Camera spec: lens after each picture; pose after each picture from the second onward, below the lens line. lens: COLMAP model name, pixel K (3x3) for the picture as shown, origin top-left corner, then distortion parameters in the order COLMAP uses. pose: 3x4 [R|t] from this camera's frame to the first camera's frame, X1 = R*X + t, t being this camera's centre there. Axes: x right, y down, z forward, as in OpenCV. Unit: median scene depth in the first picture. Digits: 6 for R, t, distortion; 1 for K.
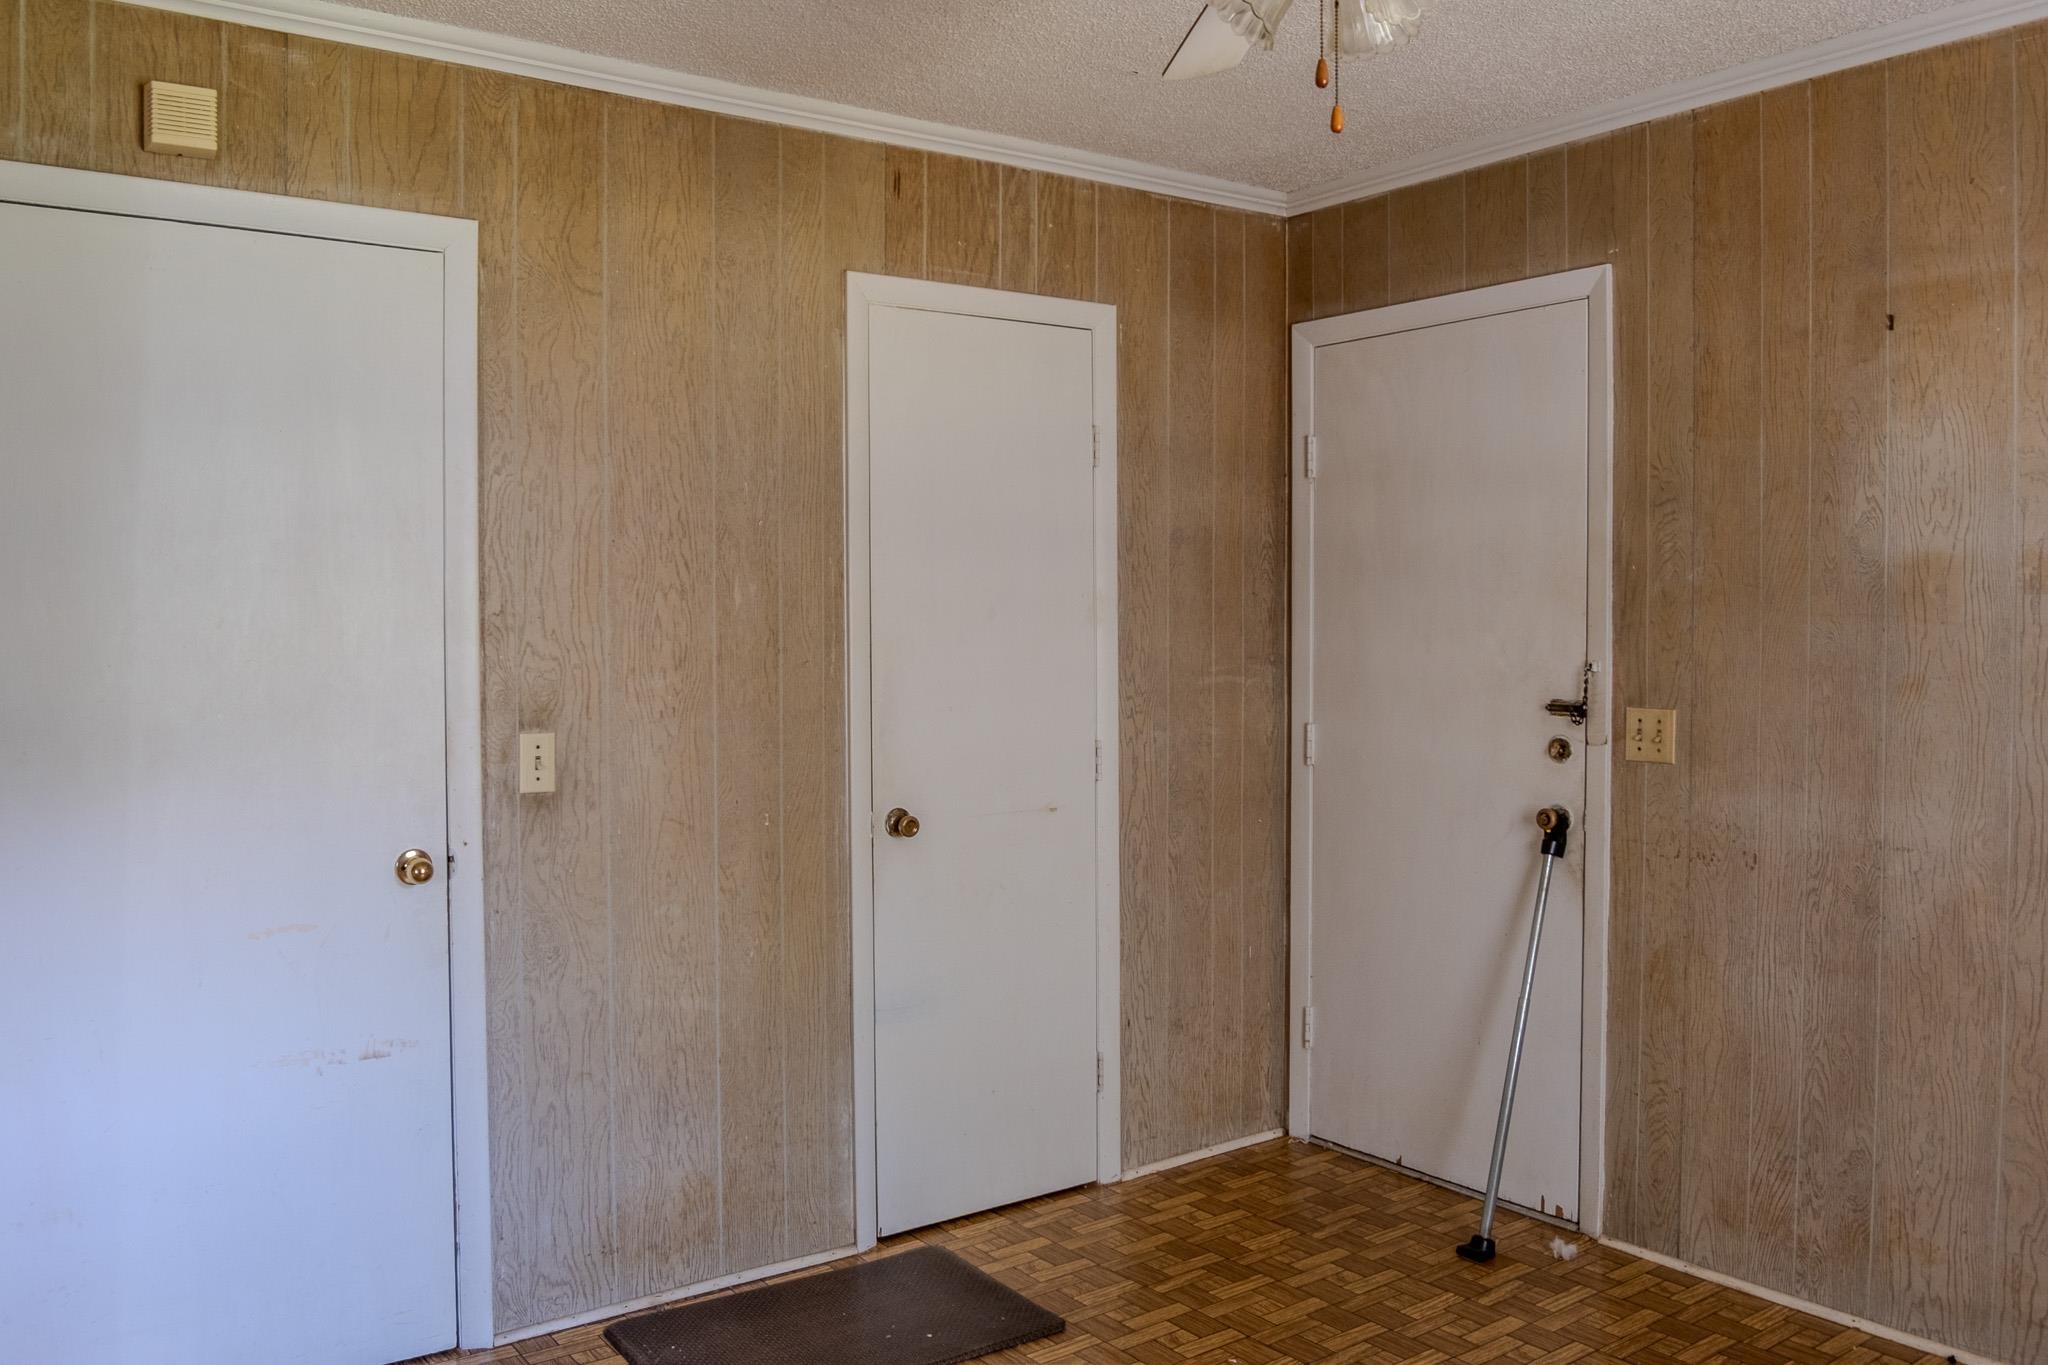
lens RADIAL K [[1675.5, 0, 1038.1], [0, 1675.5, 680.8], [0, 0, 1]] dist [-0.094302, 0.046124]
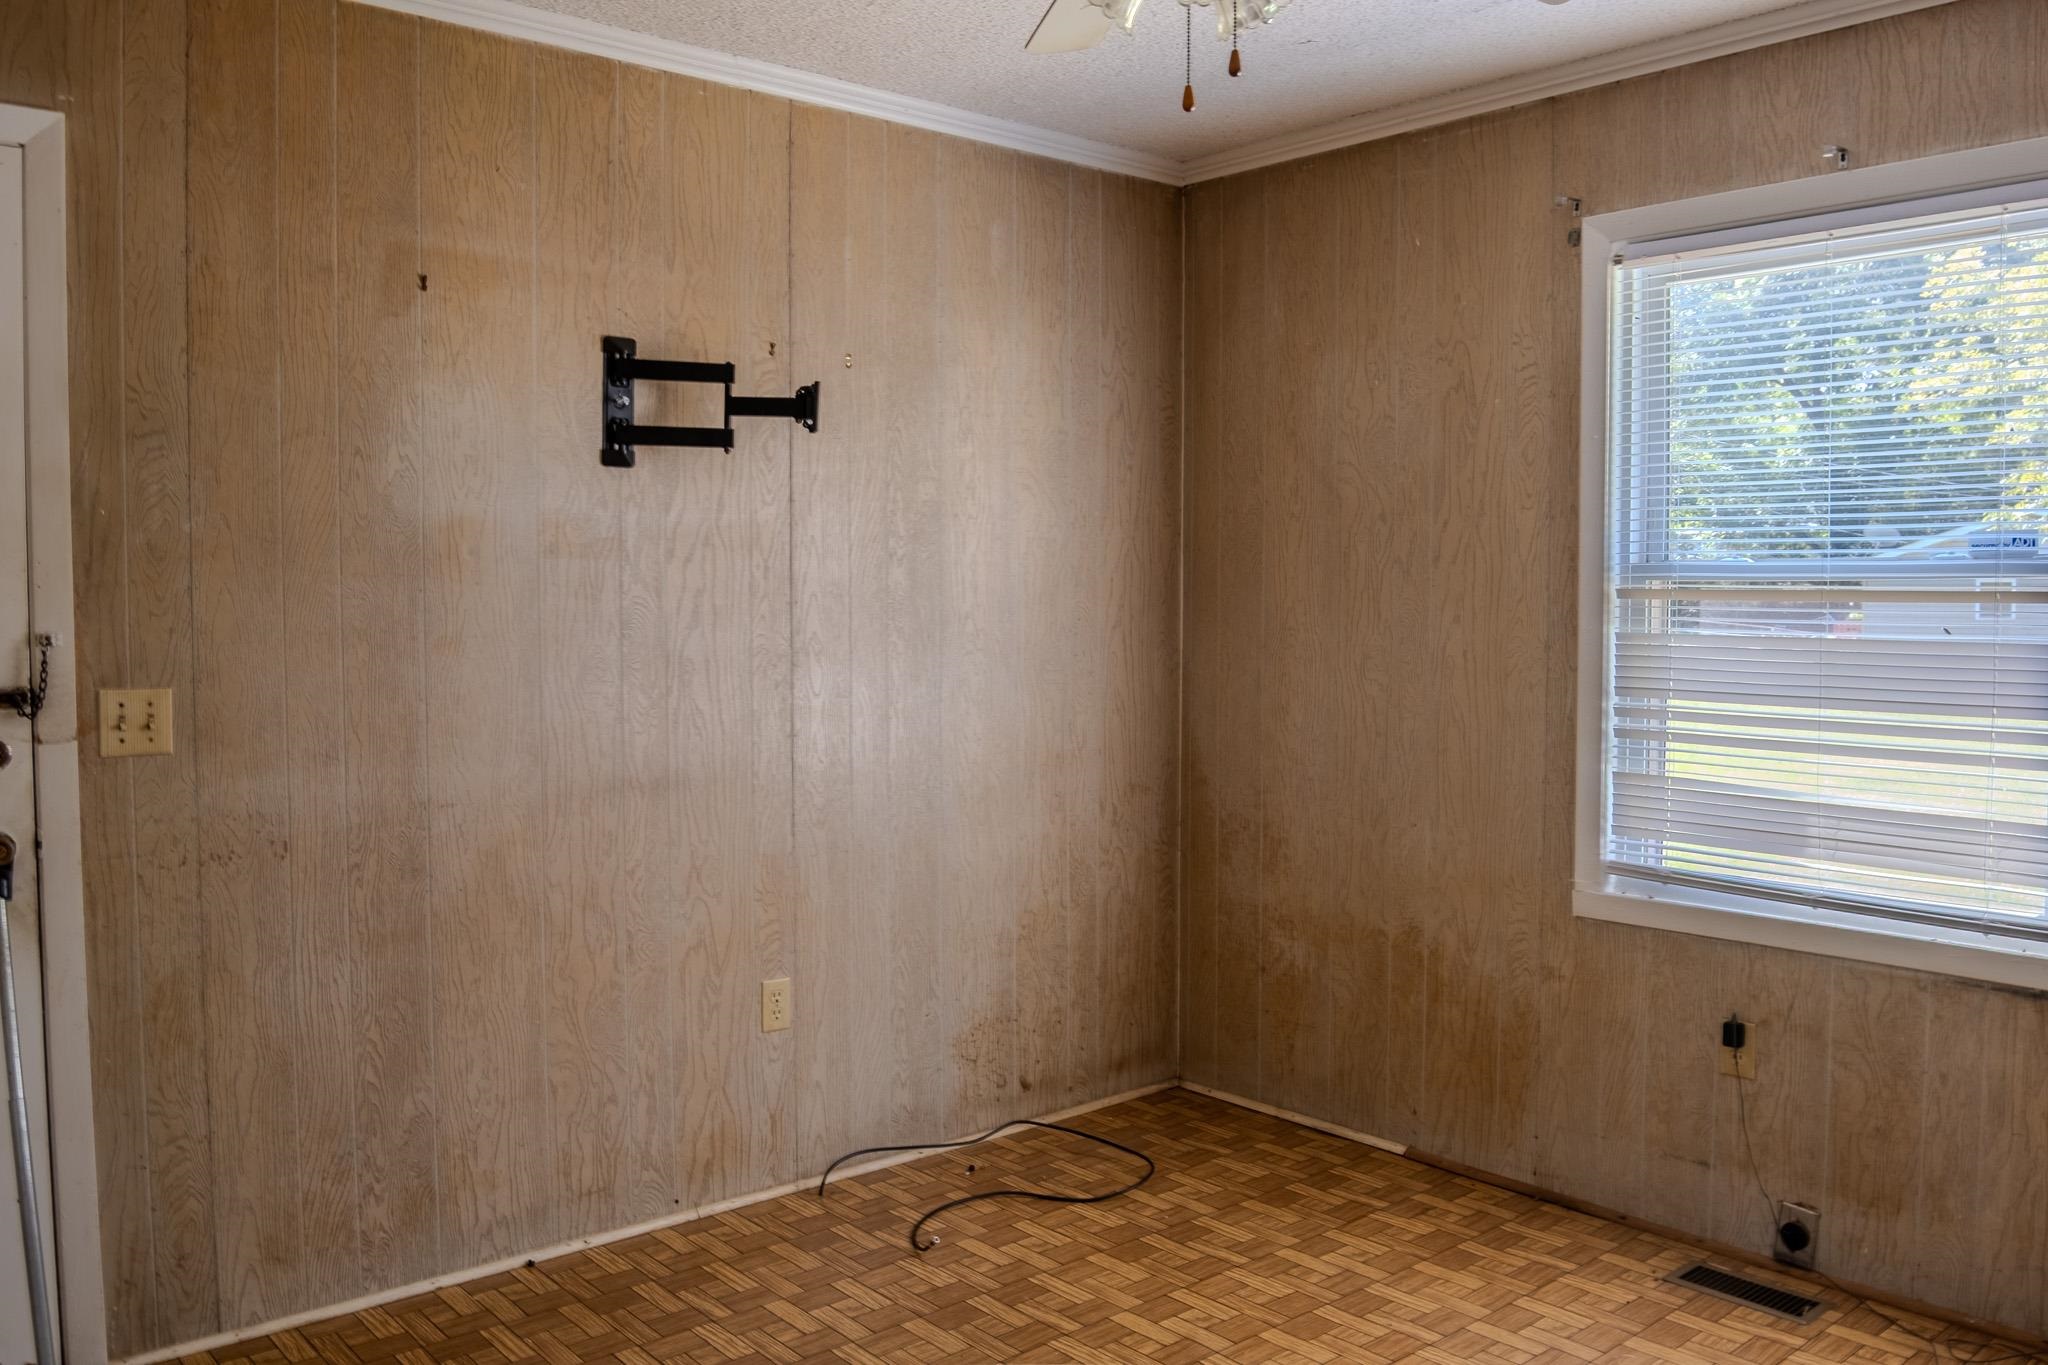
lens RADIAL K [[1675.5, 0, 1038.1], [0, 1675.5, 680.8], [0, 0, 1]] dist [-0.094302, 0.046124]
pose [[-0.097643, -0.051586, 0.993884, -0.509326], [0.030242, 0.998041, 0.054773, -0.019156], [-0.994762, 0.035405, -0.095891, 0.702389]]
